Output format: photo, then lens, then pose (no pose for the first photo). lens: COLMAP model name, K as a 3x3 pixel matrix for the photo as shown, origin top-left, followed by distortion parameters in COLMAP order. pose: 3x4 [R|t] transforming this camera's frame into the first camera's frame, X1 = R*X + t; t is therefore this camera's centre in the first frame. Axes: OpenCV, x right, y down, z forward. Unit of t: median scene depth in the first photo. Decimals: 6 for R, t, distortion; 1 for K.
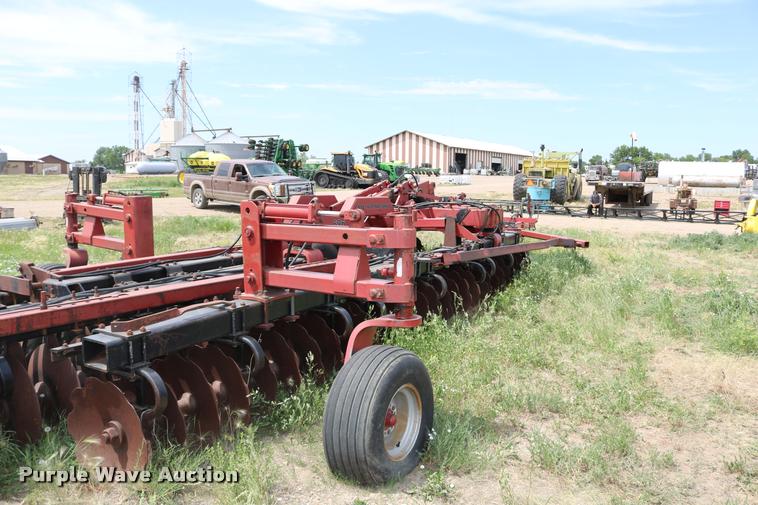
lens RADIAL K [[622.8, 0, 381.4], [0, 622.8, 248.2], [0, 0, 1]] dist [-0.158726, 0.130616]
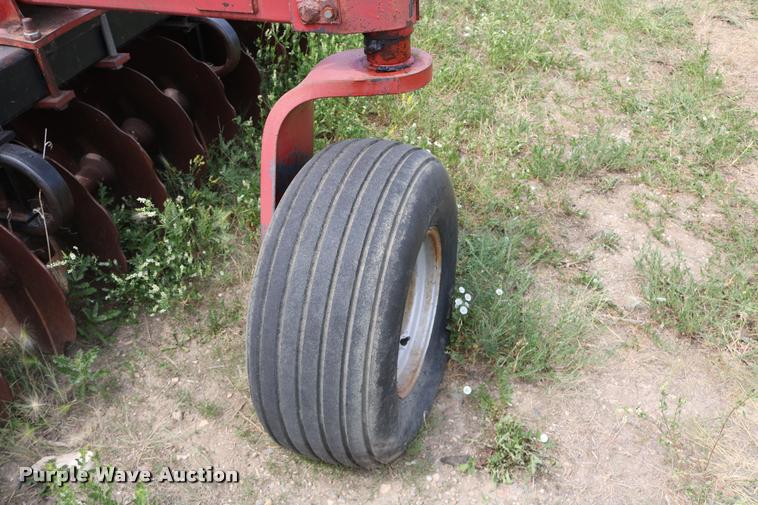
lens RADIAL K [[622.8, 0, 381.4], [0, 622.8, 248.2], [0, 0, 1]] dist [-0.158726, 0.130616]
pose [[0.972793, -0.167431, 0.160127, -0.048579], [0.053143, 0.834004, 0.549193, -0.007455], [-0.225499, -0.525742, 0.820211, 0.556208]]
